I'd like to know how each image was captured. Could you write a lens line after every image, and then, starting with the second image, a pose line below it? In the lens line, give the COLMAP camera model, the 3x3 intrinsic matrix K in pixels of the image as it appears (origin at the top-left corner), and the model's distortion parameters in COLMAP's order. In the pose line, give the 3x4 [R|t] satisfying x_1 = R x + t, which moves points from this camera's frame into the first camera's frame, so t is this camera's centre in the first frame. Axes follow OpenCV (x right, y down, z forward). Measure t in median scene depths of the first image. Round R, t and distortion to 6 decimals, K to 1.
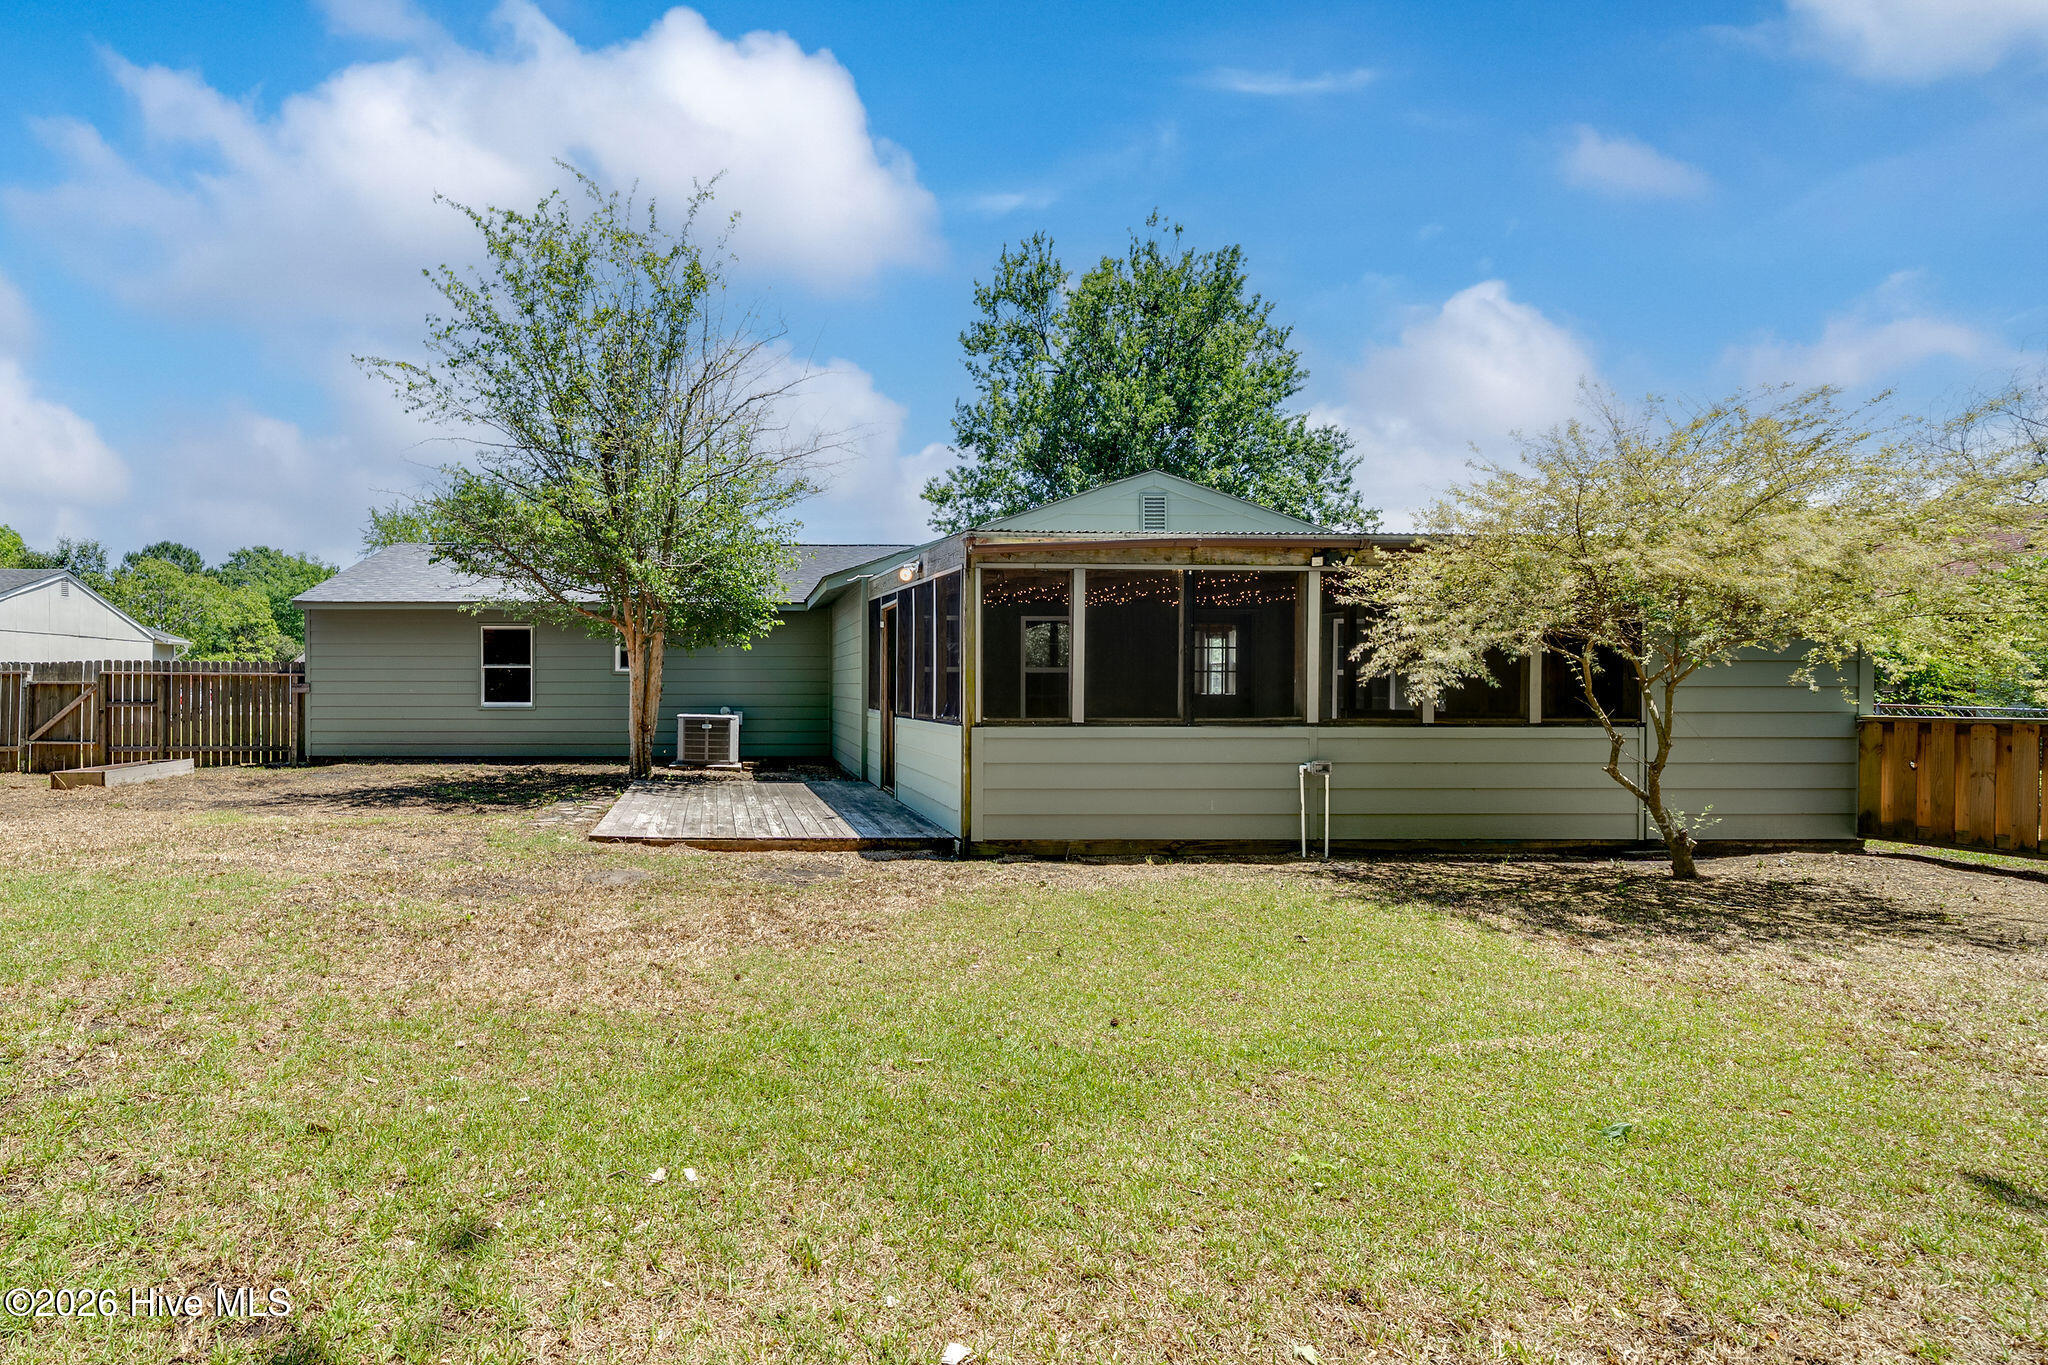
lens RADIAL K [[929.9, 0, 1034.4], [0, 929.9, 689.0], [0, 0, 1]] dist [-0.003789, -0.000448]
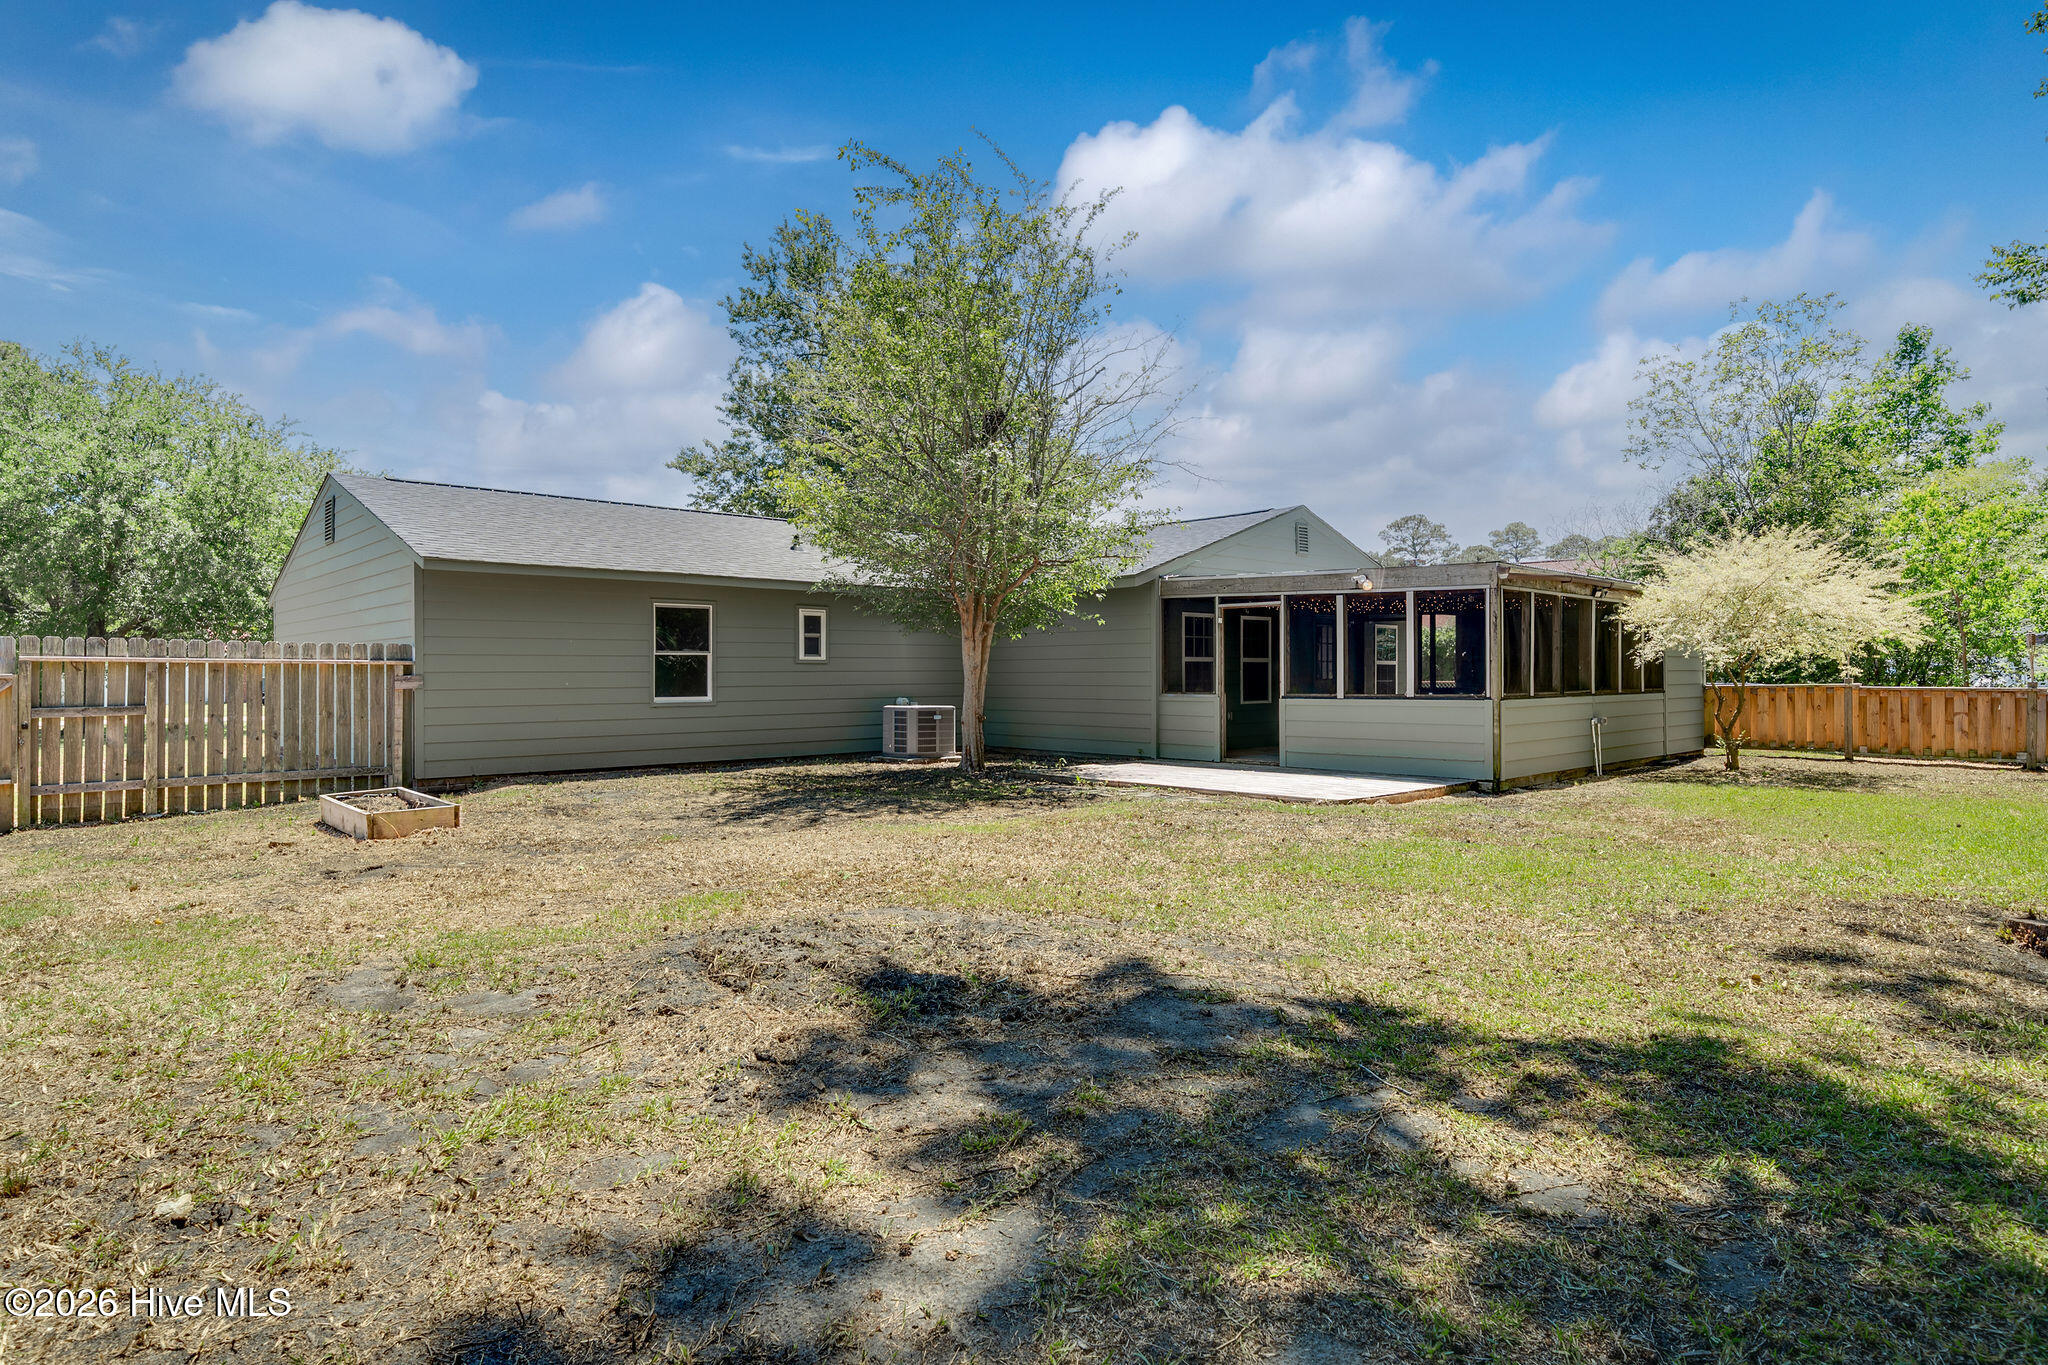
lens RADIAL K [[929.9, 0, 1034.4], [0, 929.9, 689.0], [0, 0, 1]] dist [-0.003789, -0.000448]
pose [[0.799311, -0.014473, 0.600744, -1.418377], [0.008296, 0.999880, 0.013051, -0.001617], [-0.600861, -0.005448, 0.799335, 0.277092]]
